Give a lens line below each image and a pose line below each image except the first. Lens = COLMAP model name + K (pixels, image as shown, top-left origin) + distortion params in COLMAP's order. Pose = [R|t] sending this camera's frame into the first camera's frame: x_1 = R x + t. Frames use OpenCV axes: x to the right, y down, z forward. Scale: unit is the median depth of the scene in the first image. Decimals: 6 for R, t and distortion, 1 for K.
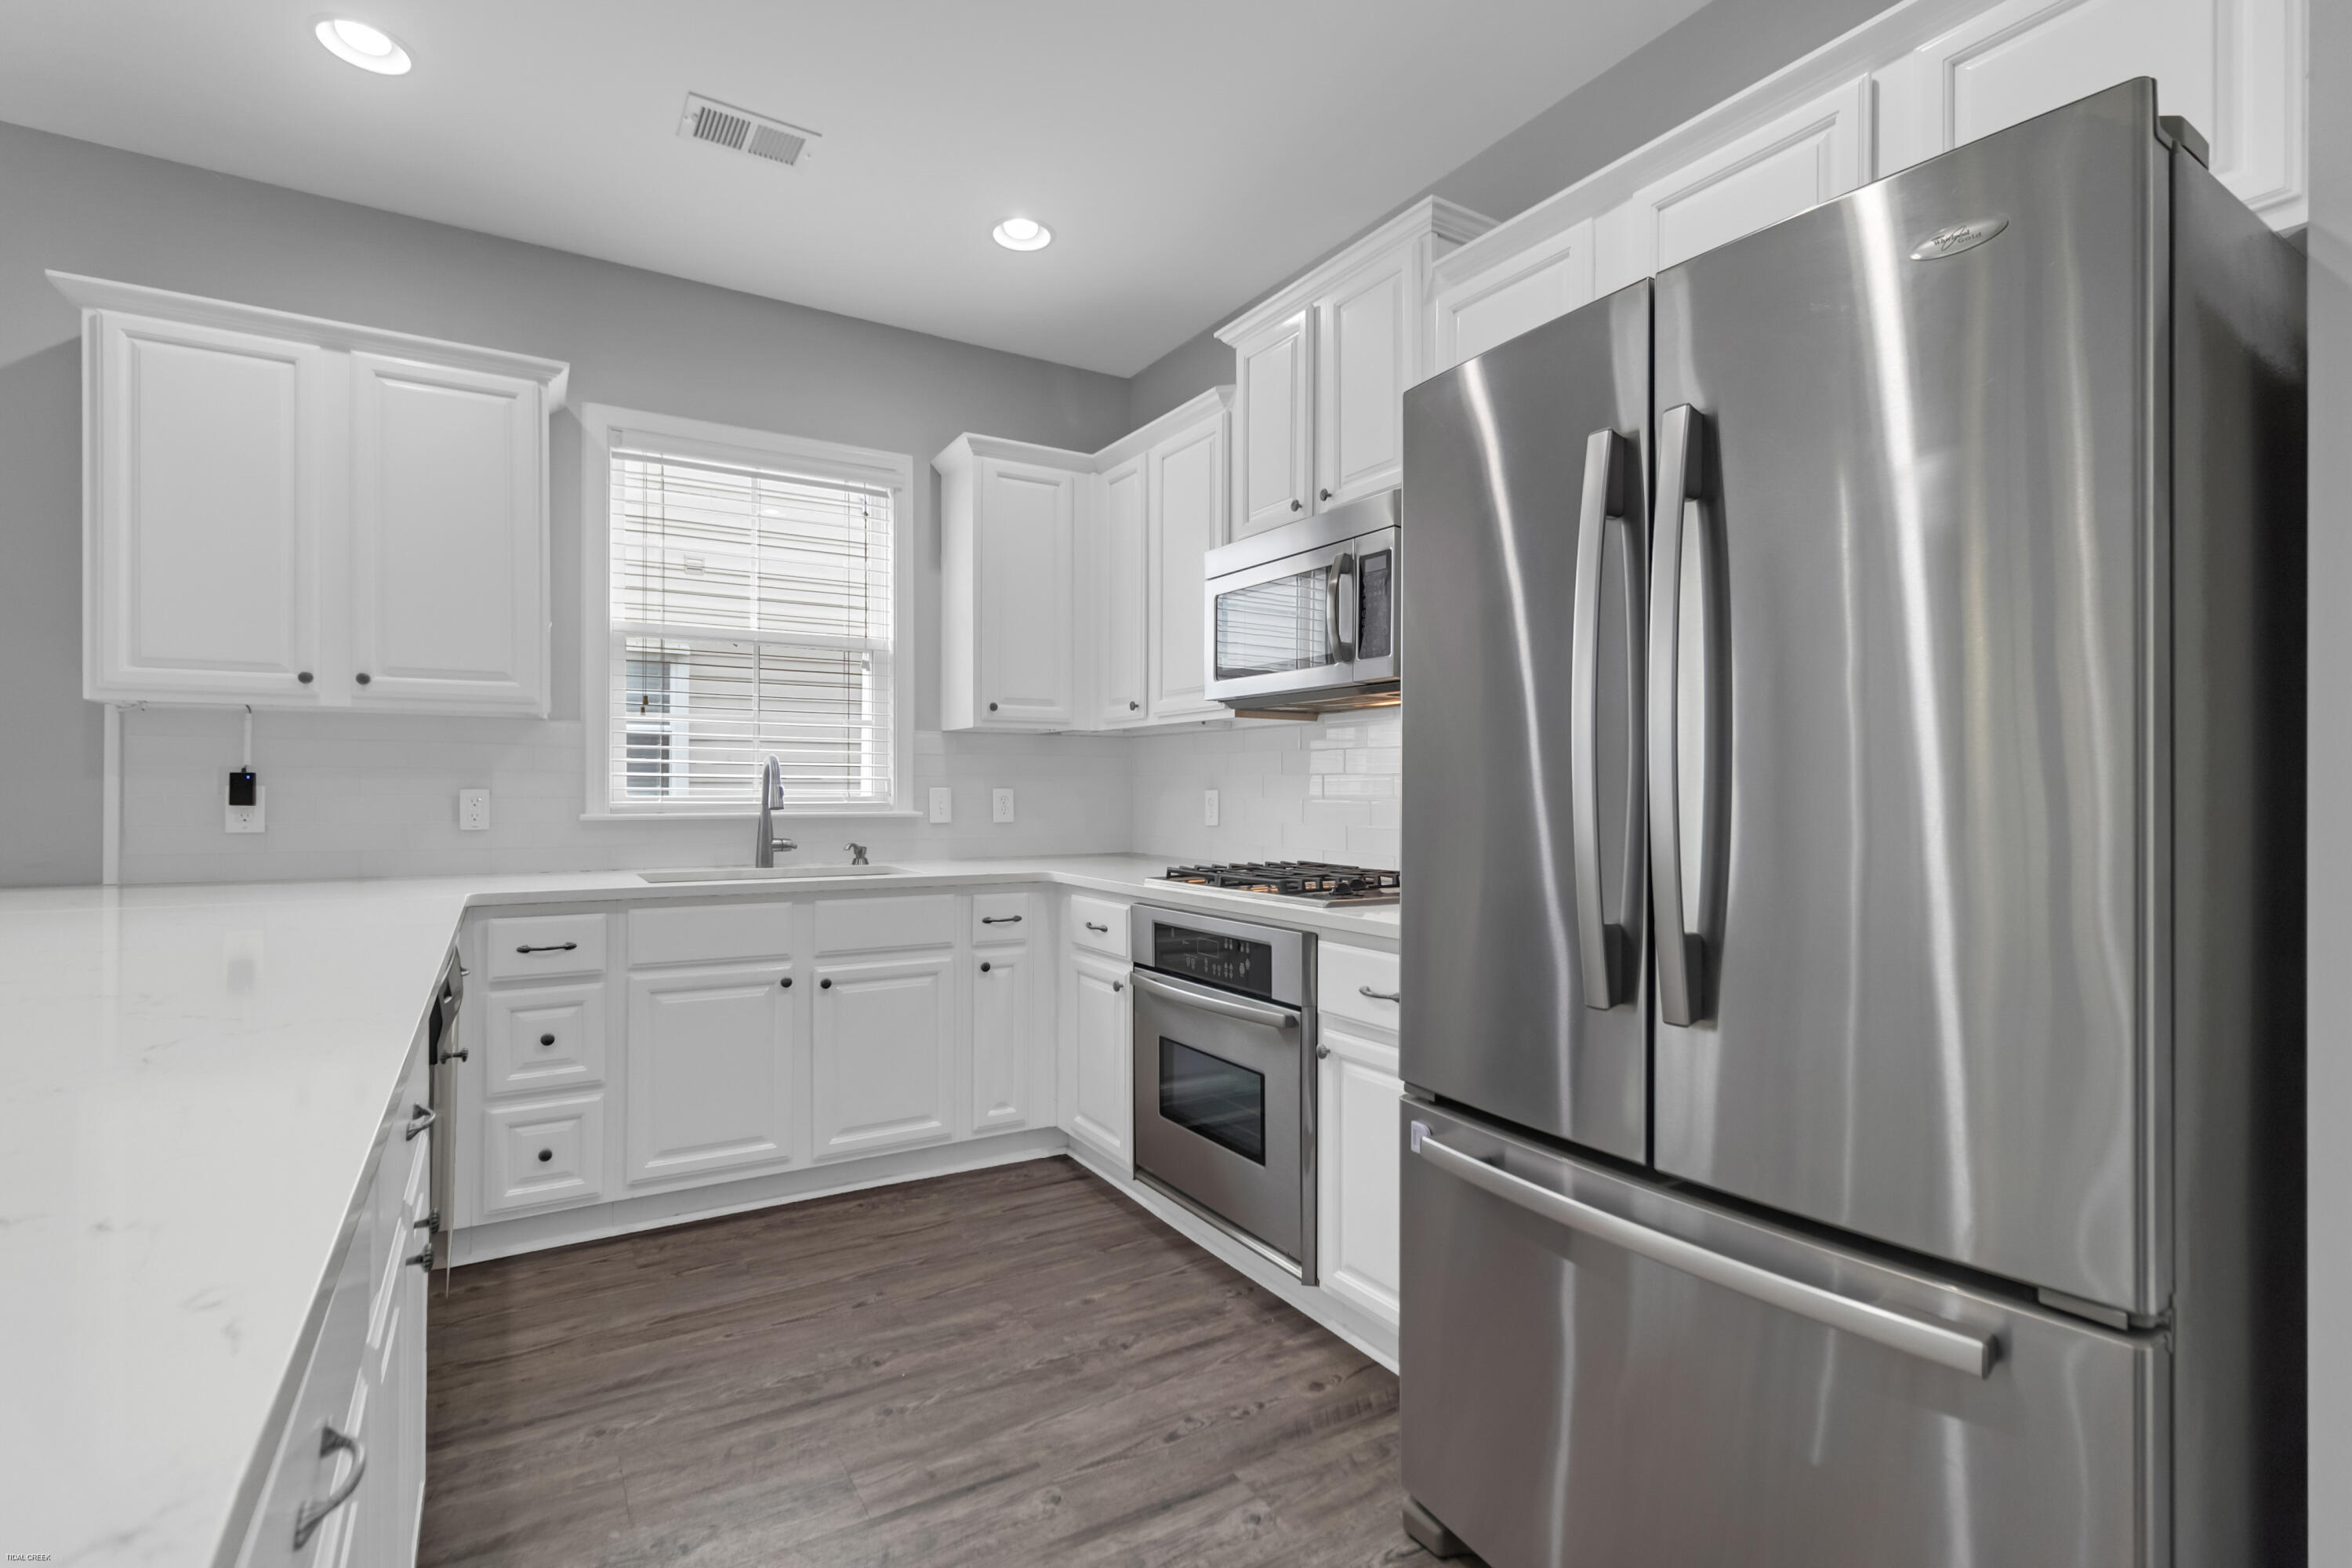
lens RADIAL K [[1084.0, 0, 1174.3], [0, 1084.0, 793.5], [0, 0, 1]] dist [-0.007791, 0.001730]
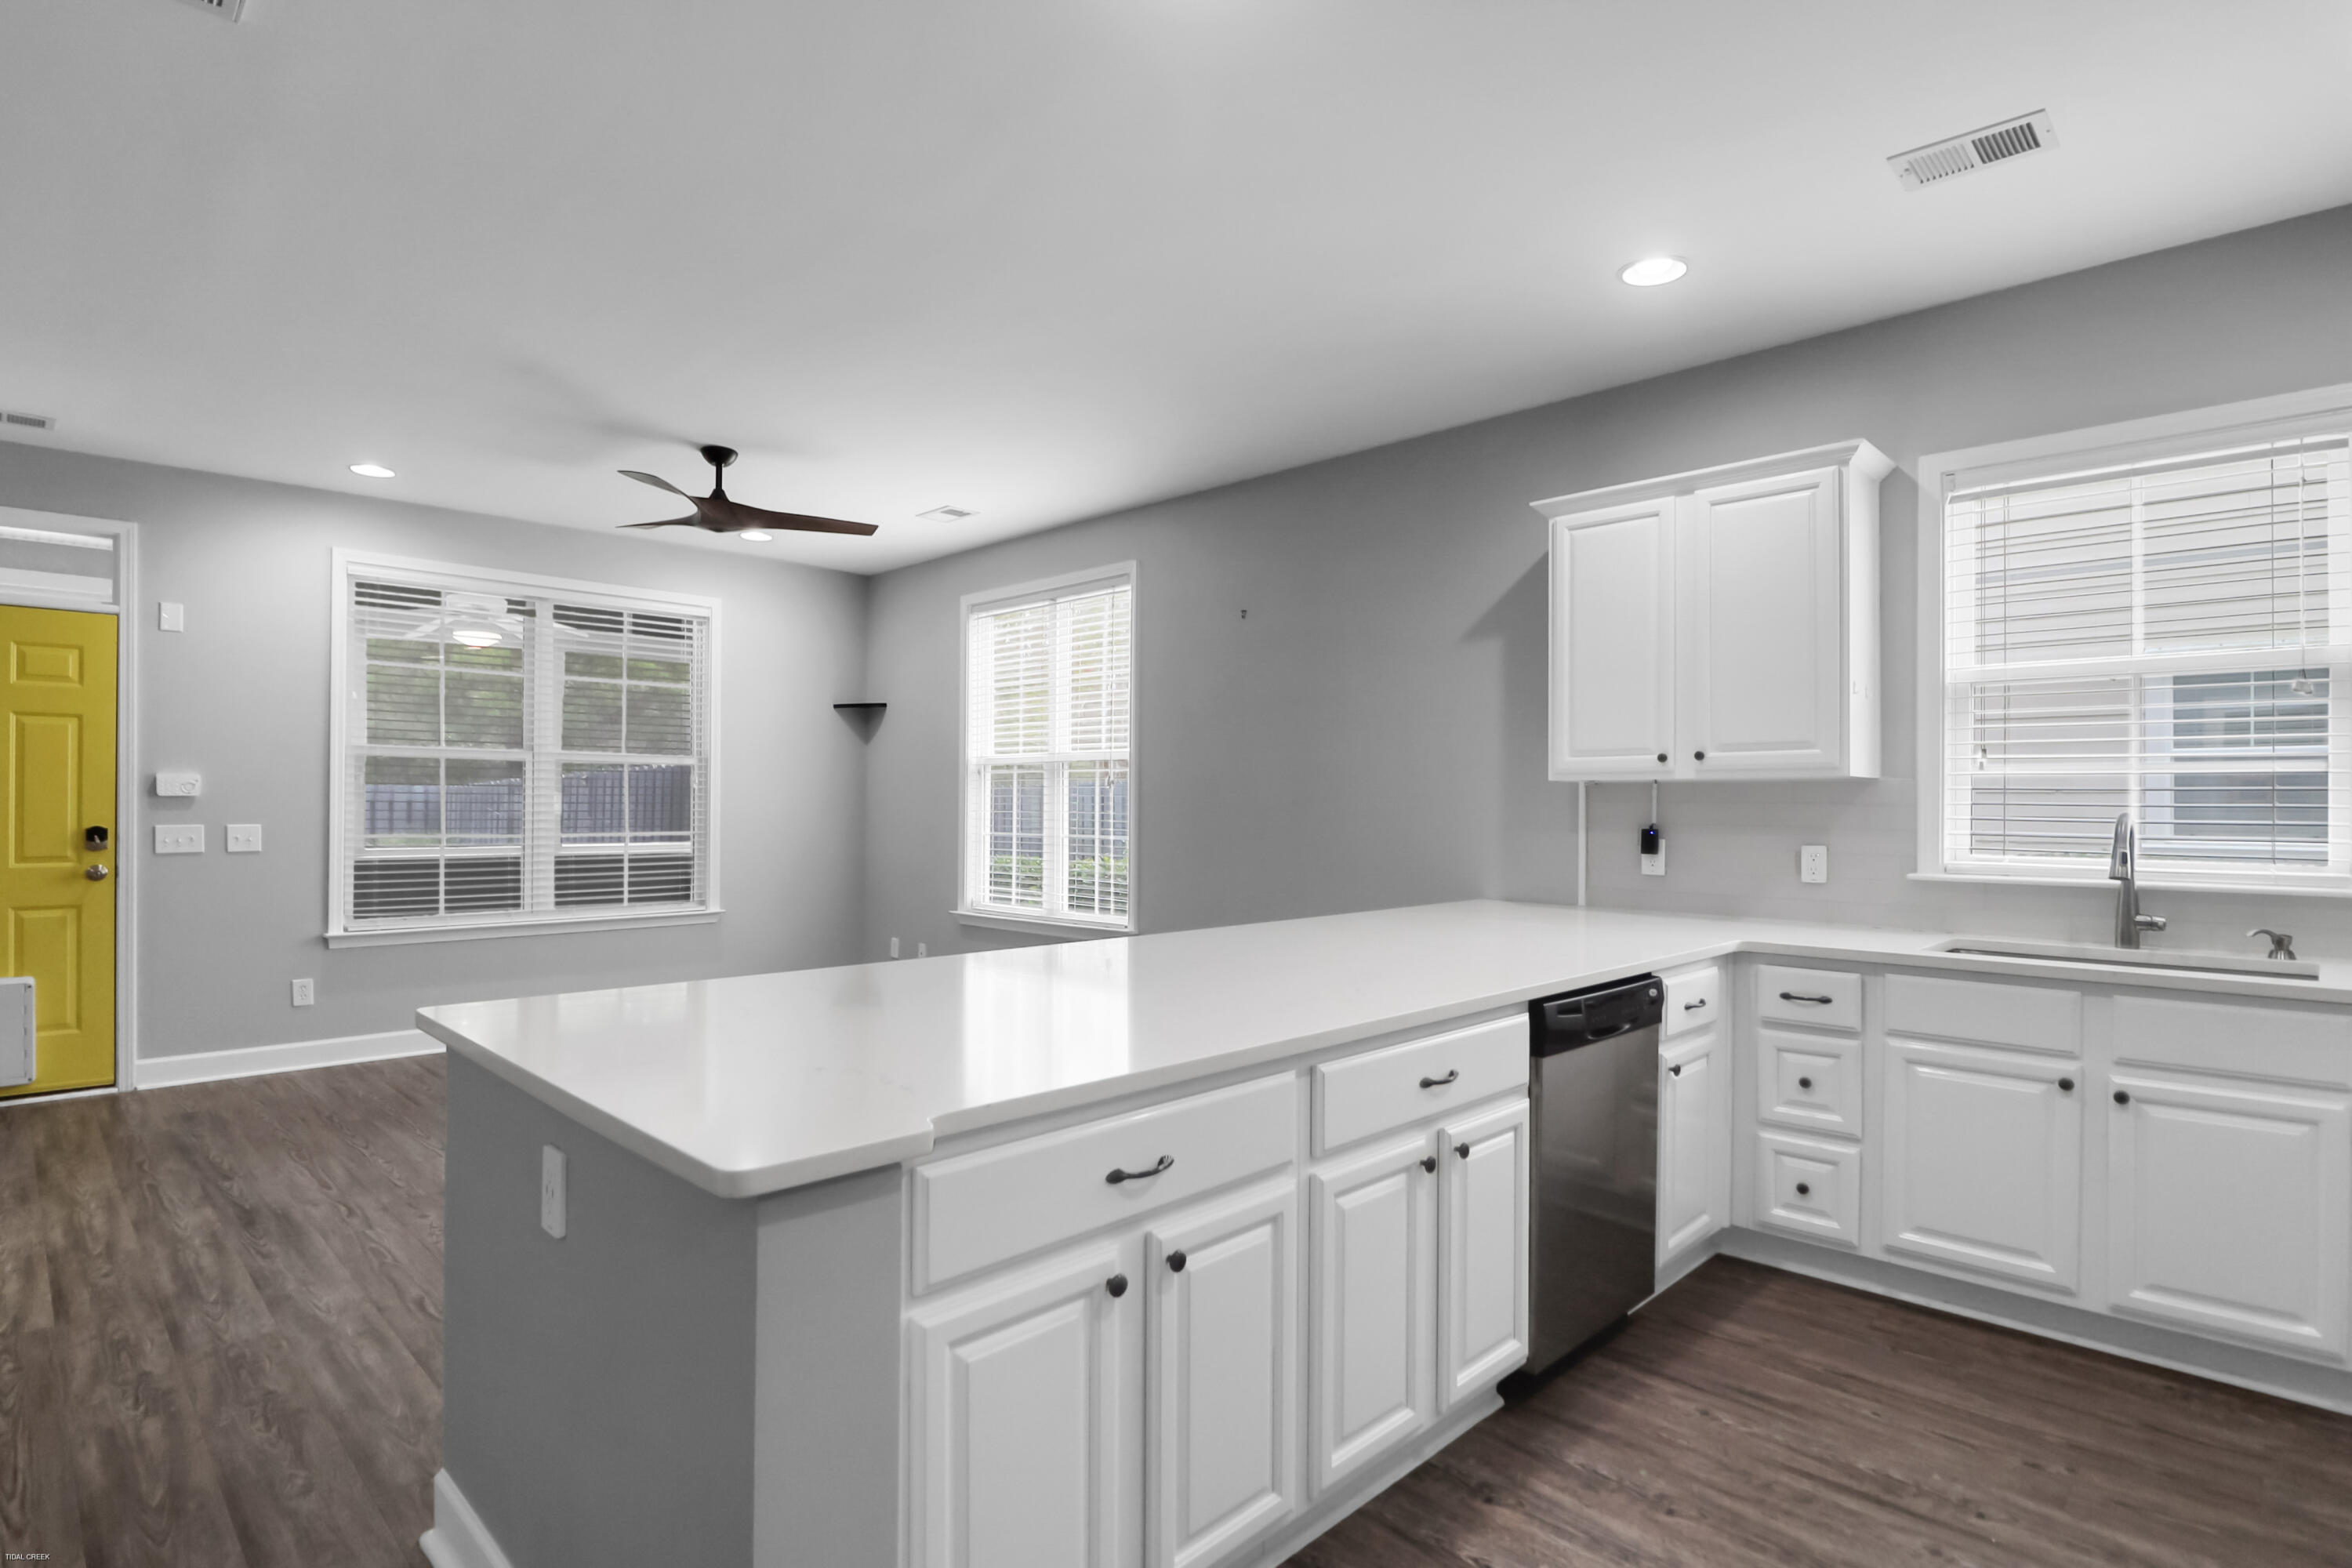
lens RADIAL K [[1186.0, 0, 1162.1], [0, 1186.0, 803.2], [0, 0, 1]] dist [-0.010389, -0.003497]
pose [[0.235572, -0.002184, -0.971854, 0.394027], [-0.009003, 0.999950, -0.004430, -0.038917], [0.971815, 0.009793, 0.235541, 0.084982]]
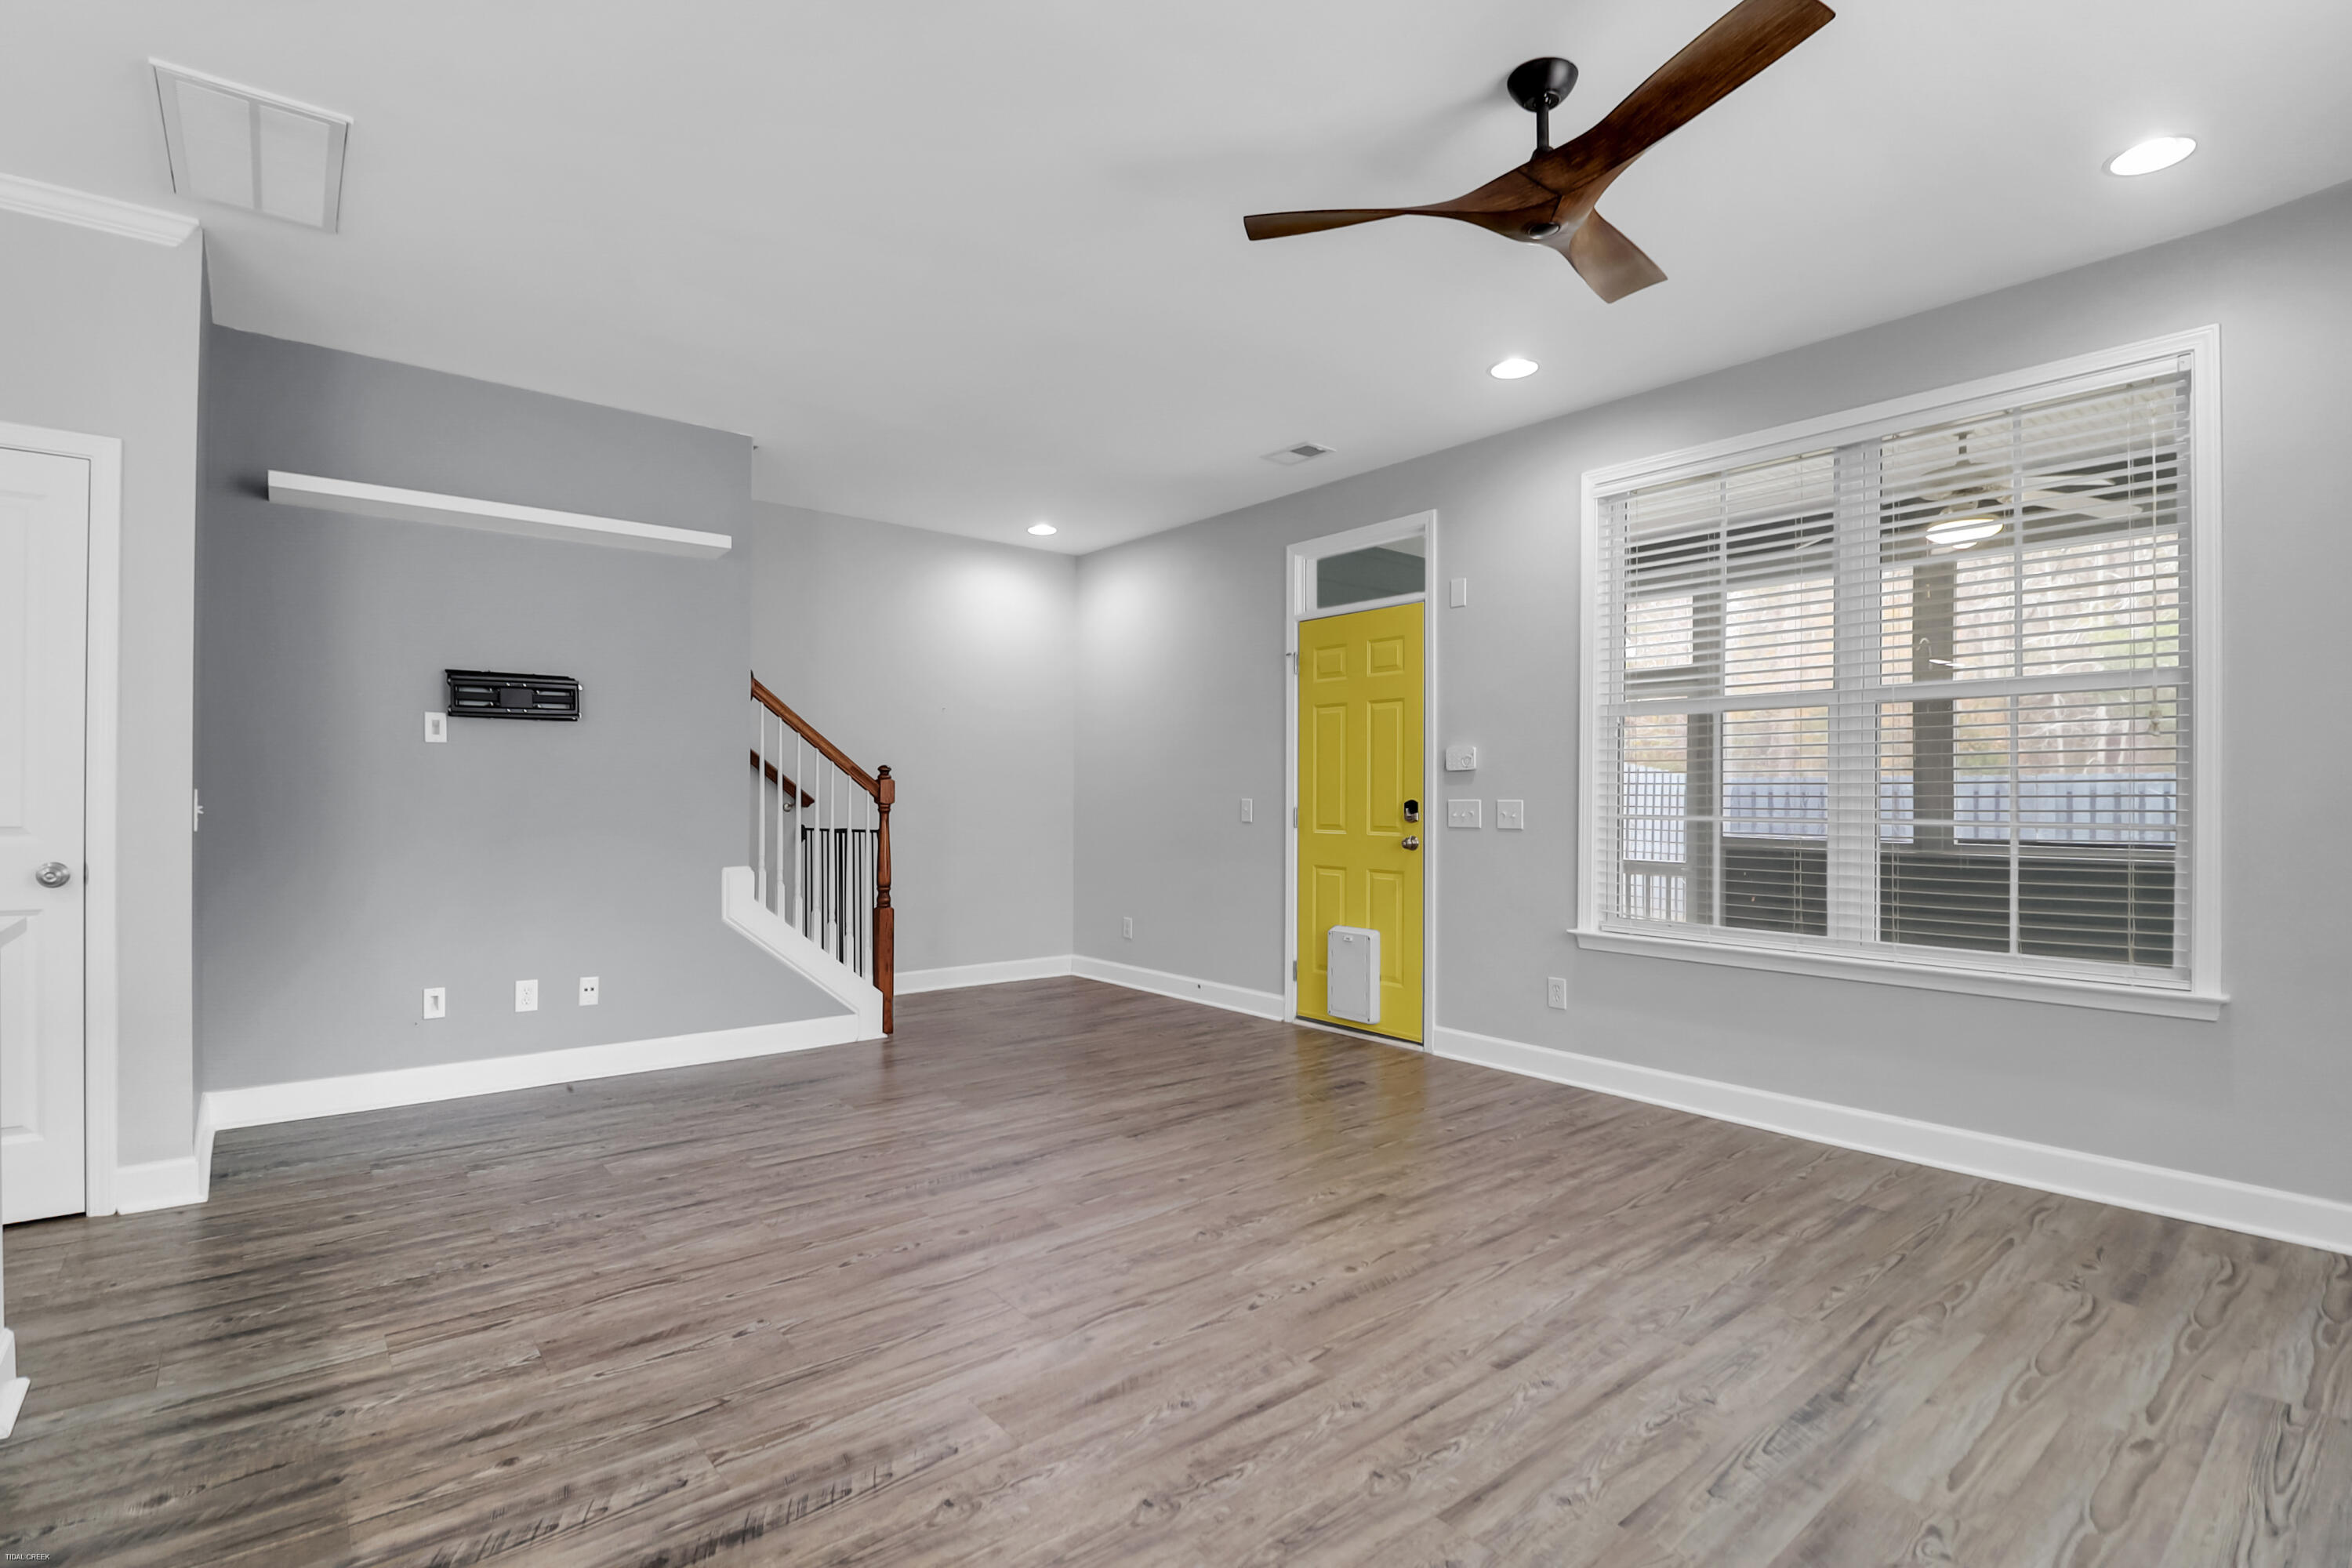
lens RADIAL K [[1084.0, 0, 1163.9], [0, 1084.0, 797.4], [0, 0, 1]] dist [-0.007791, 0.001730]
pose [[-0.991034, -0.007454, -0.133404, -1.083787], [-0.007956, 0.999963, 0.003232, -0.003958], [0.133375, 0.004265, -0.991057, 0.643265]]
